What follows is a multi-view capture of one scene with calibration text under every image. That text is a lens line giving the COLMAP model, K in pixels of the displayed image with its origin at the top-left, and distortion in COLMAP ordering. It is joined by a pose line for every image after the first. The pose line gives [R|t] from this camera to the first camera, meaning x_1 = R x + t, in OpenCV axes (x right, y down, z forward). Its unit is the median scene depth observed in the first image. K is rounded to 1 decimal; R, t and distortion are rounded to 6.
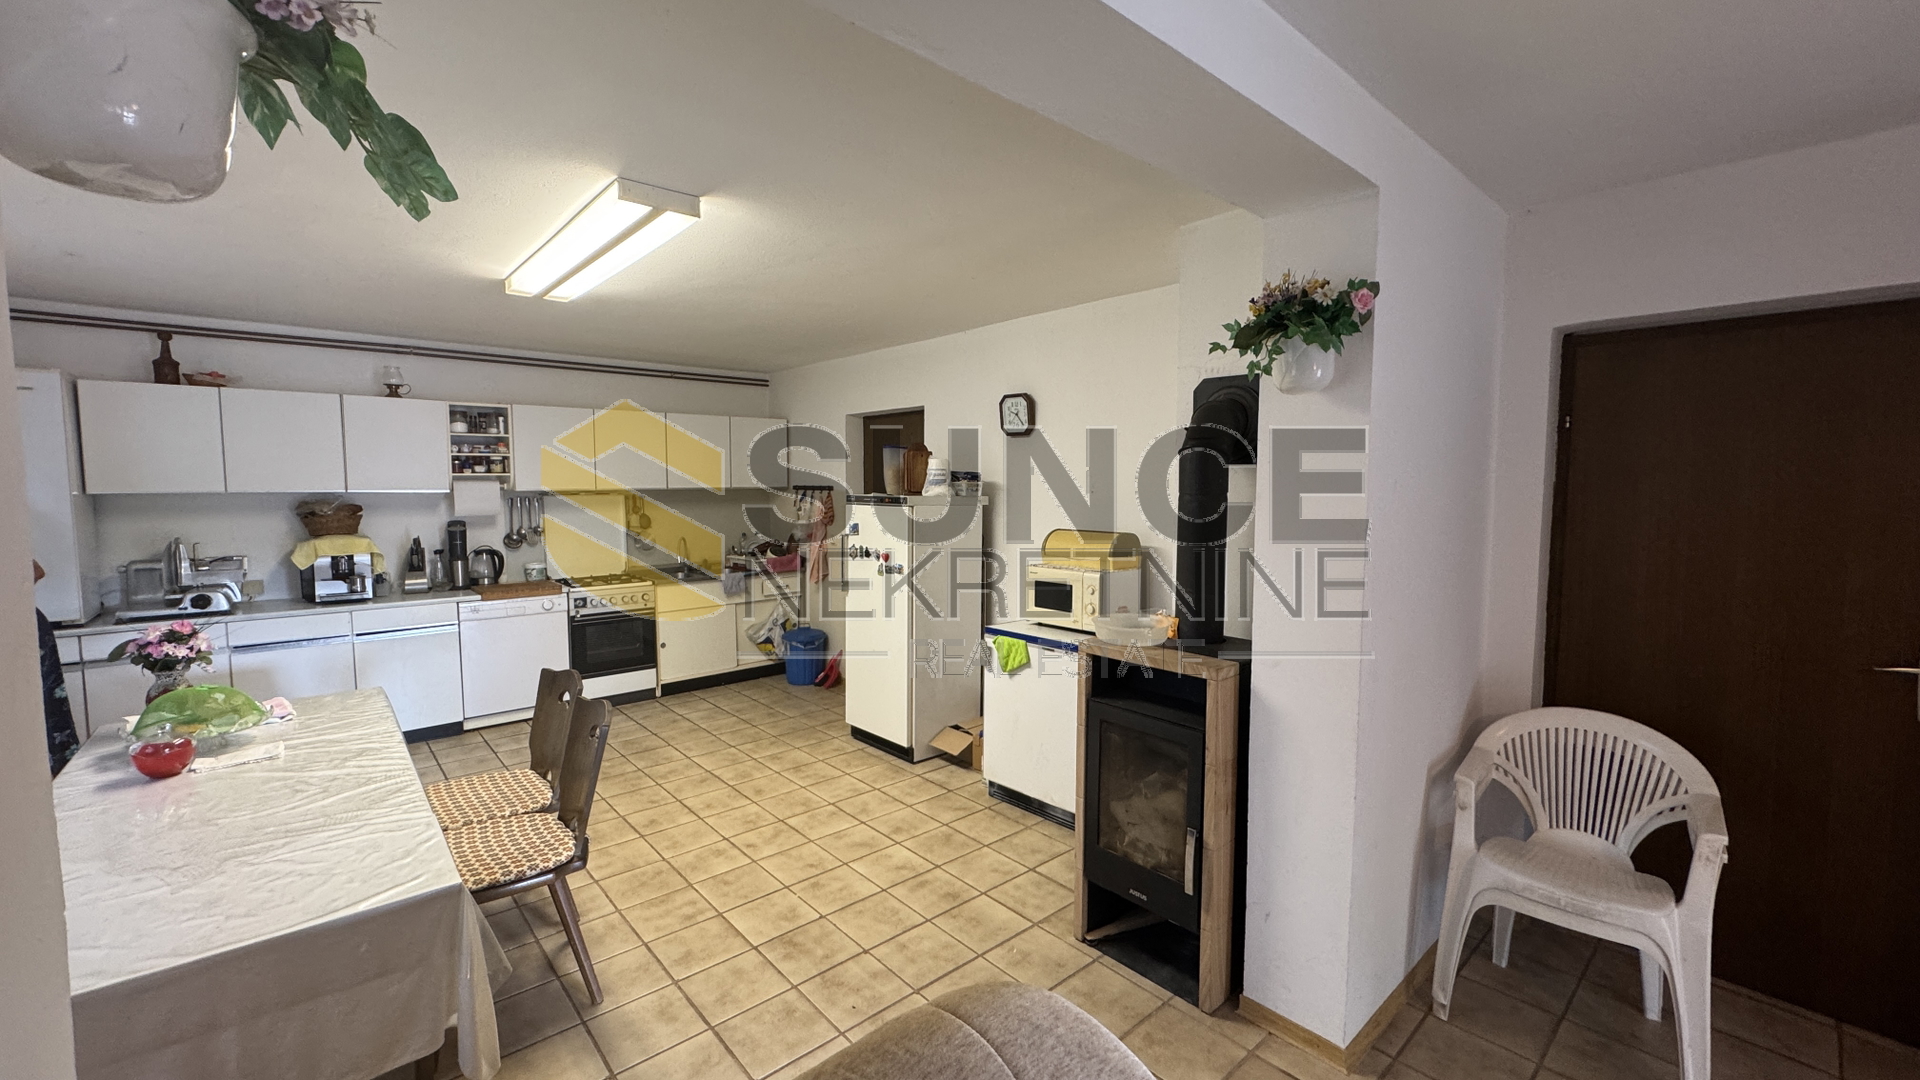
lens RADIAL K [[762.8, 0, 965.8], [0, 762.8, 537.8], [0, 0, 1]] dist [-0.000562, 0.000153]
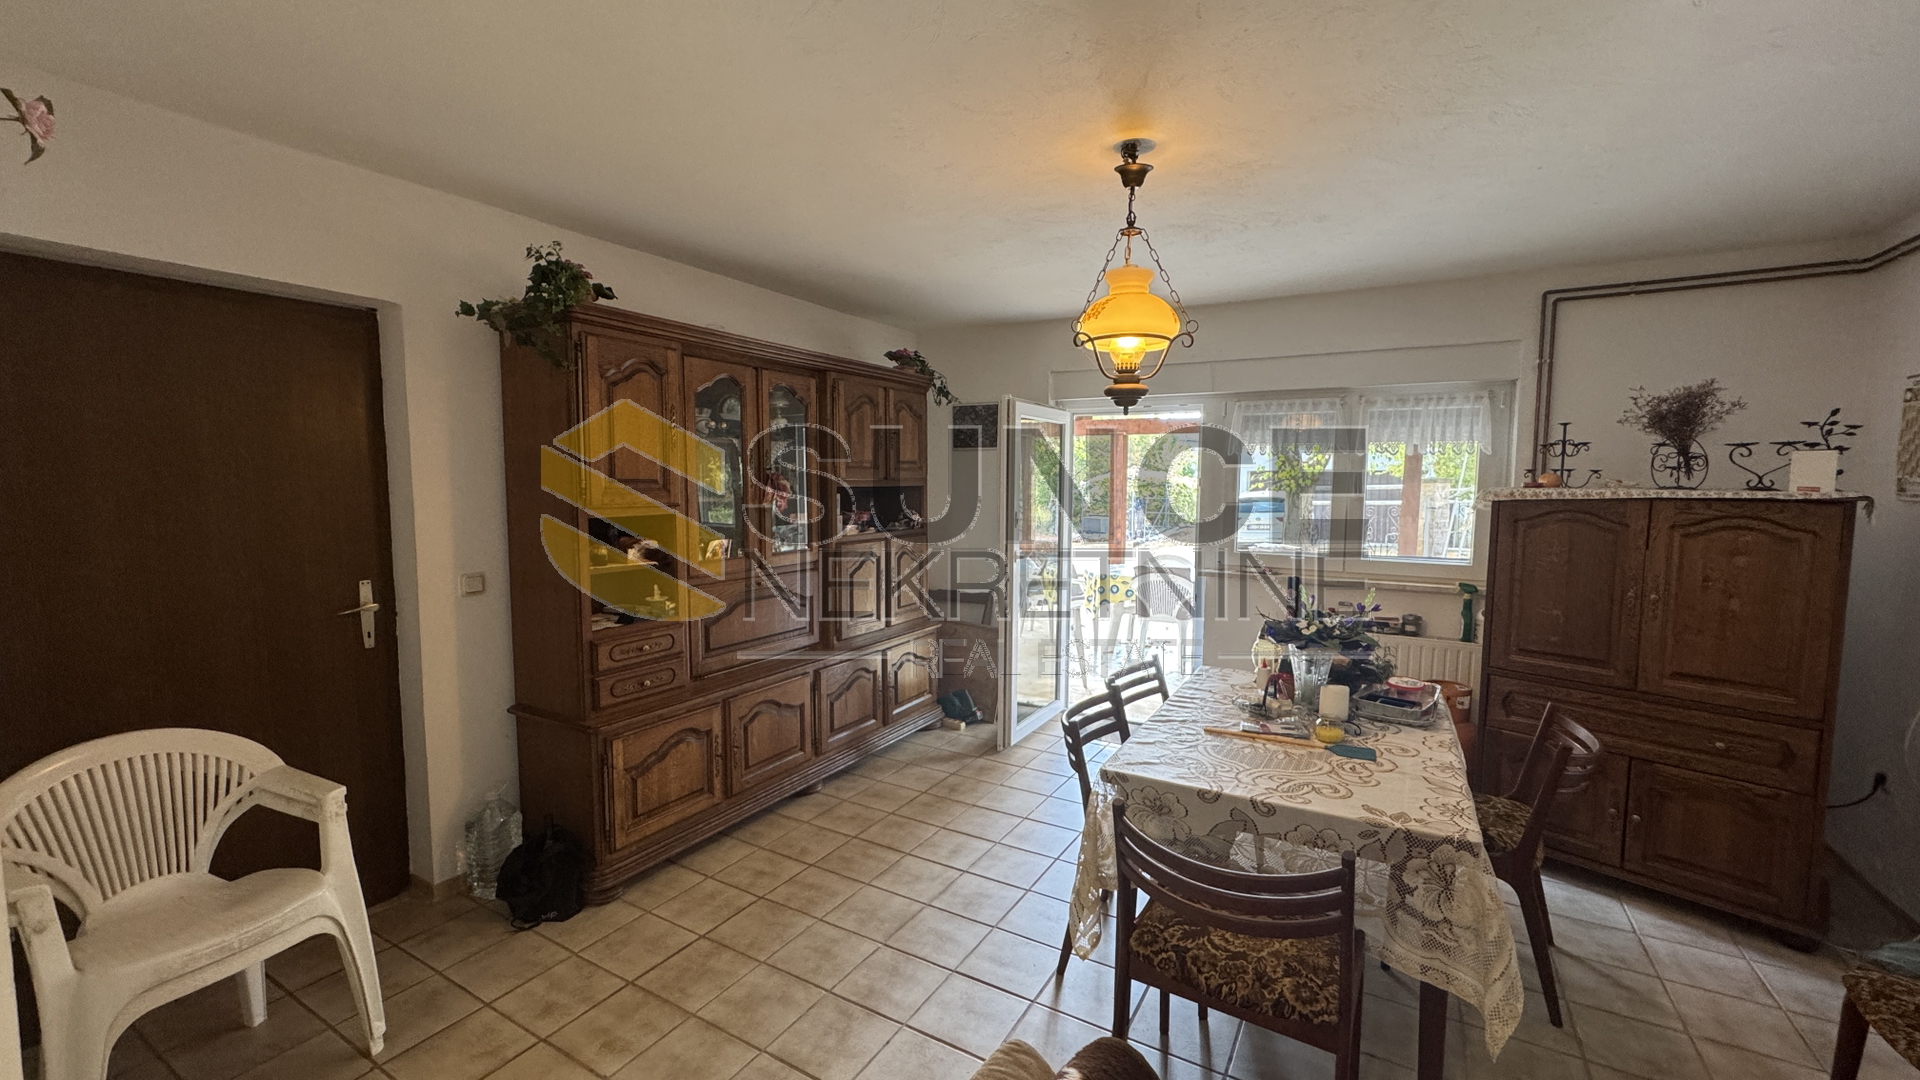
lens RADIAL K [[762.8, 0, 963.1], [0, 762.8, 540.8], [0, 0, 1]] dist [-0.000562, 0.000153]
pose [[-0.314347, -0.083448, 0.945633, -0.197797], [0.061962, 0.992201, 0.108155, -0.008231], [-0.947284, 0.092591, -0.306725, 0.374769]]
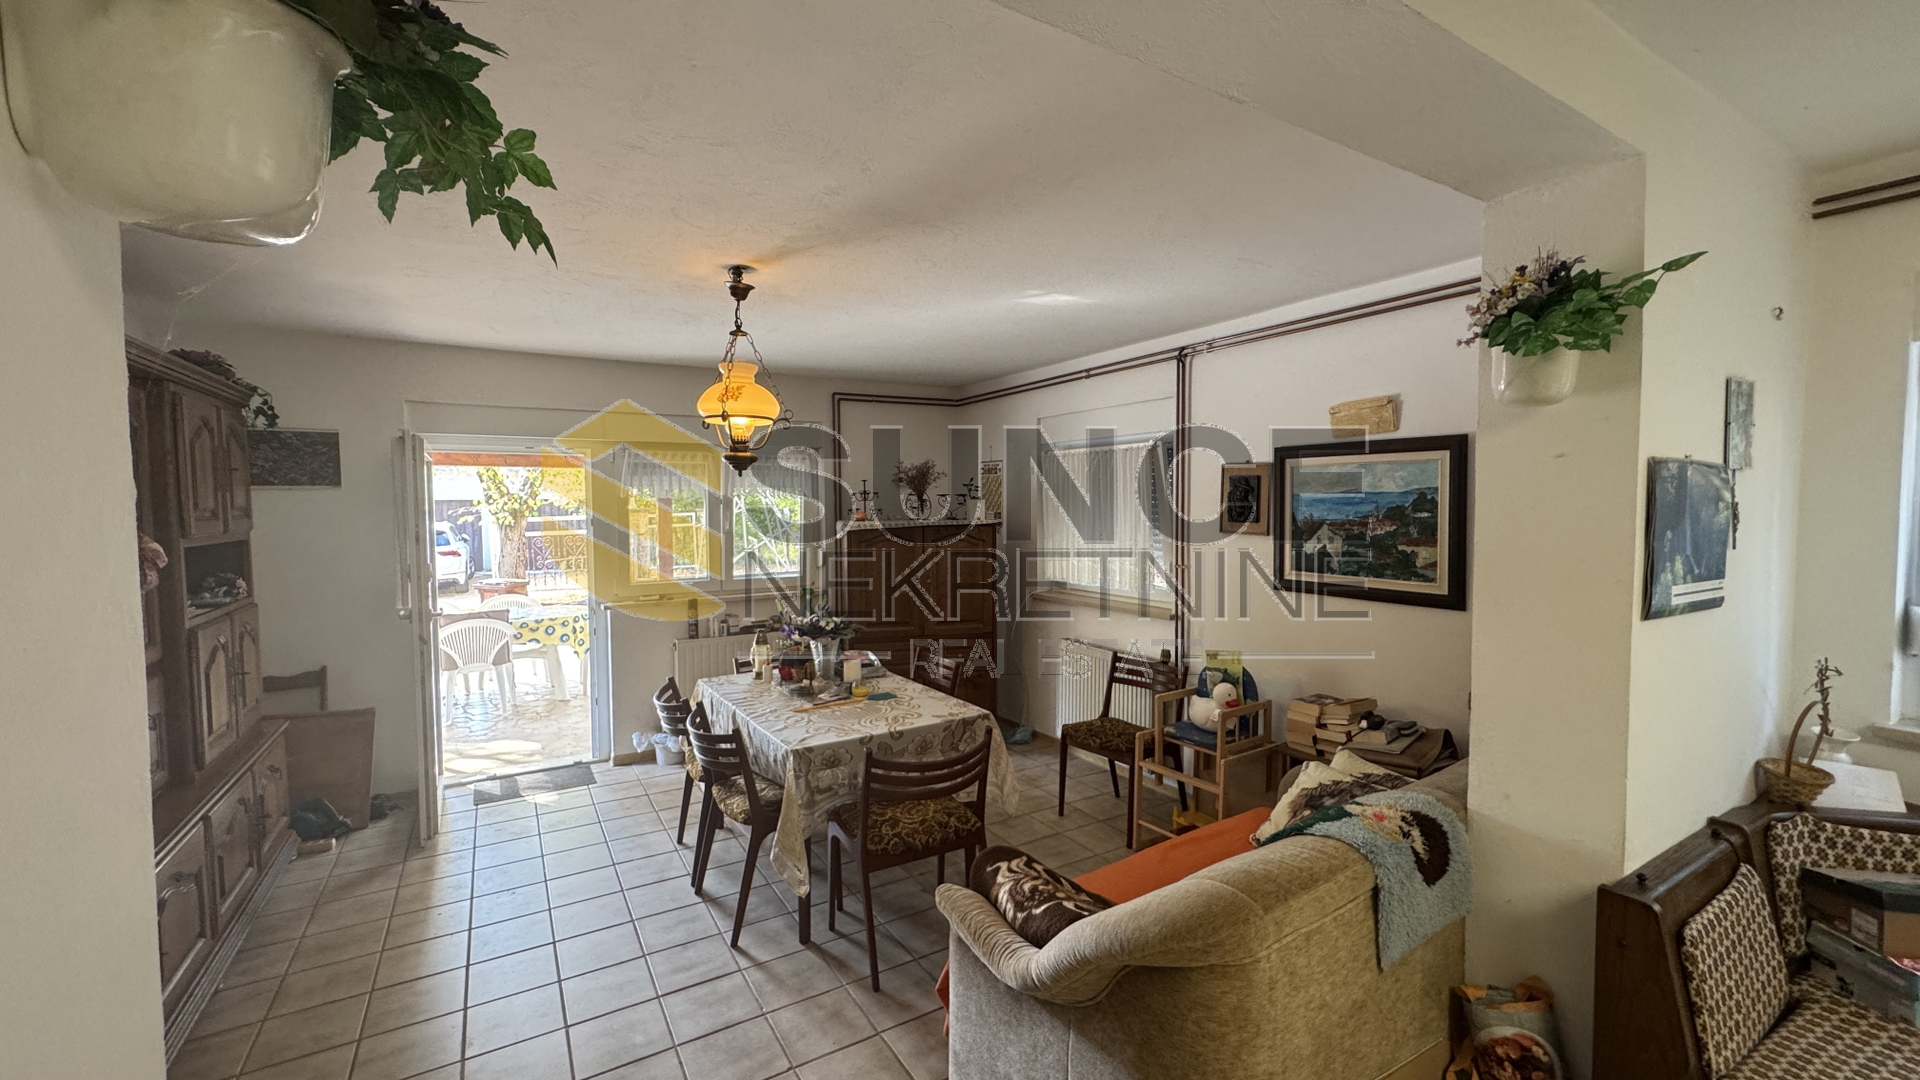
lens RADIAL K [[762.8, 0, 958.6], [0, 762.8, 540.5], [0, 0, 1]] dist [-0.000562, 0.000153]
pose [[-0.984364, -0.004349, 0.176094, 0.100365], [0.017422, 0.992390, 0.121898, -0.087635], [-0.175284, 0.123060, -0.976797, 0.989651]]
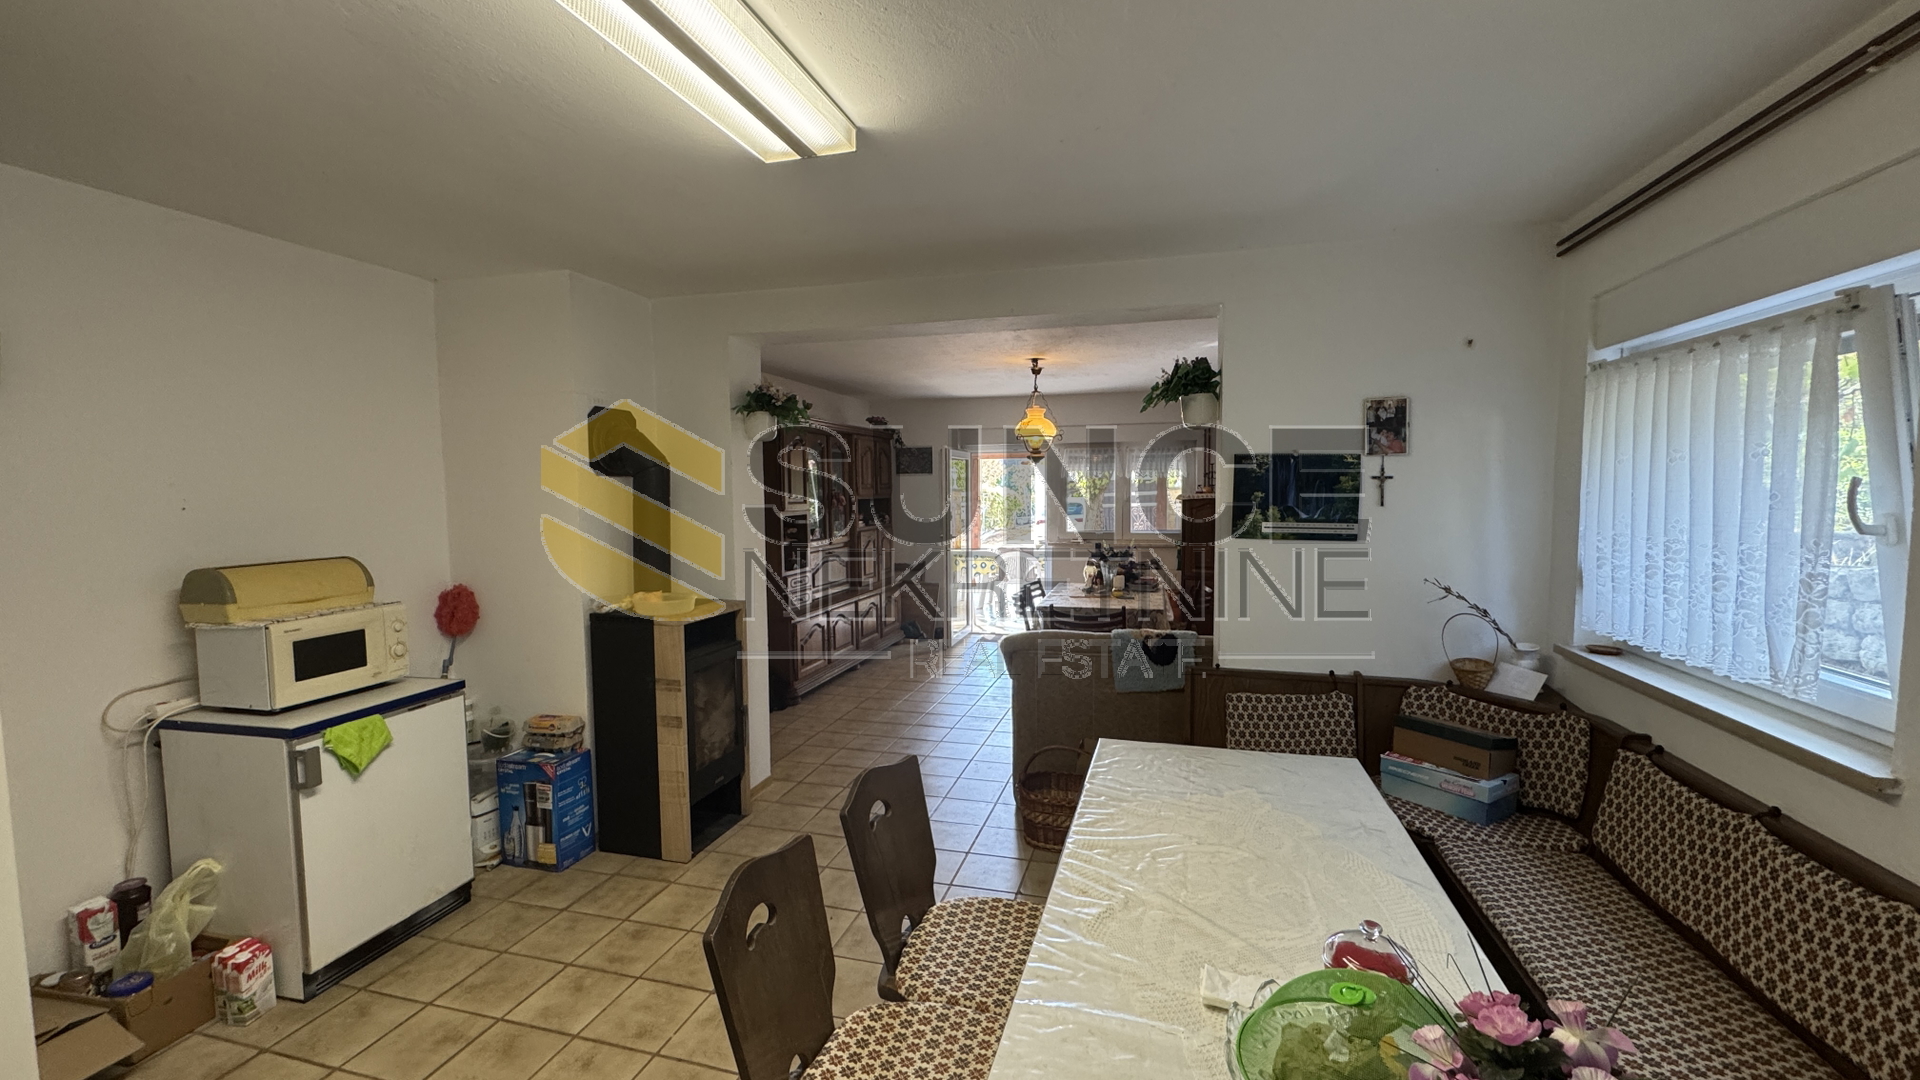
lens RADIAL K [[762.8, 0, 961.3], [0, 762.8, 536.3], [0, 0, 1]] dist [-0.000562, 0.000153]
pose [[-0.540859, -0.051278, 0.839549, -1.166096], [0.069310, 0.992028, 0.105242, -0.097007], [-0.838253, 0.115110, -0.532993, 1.309720]]
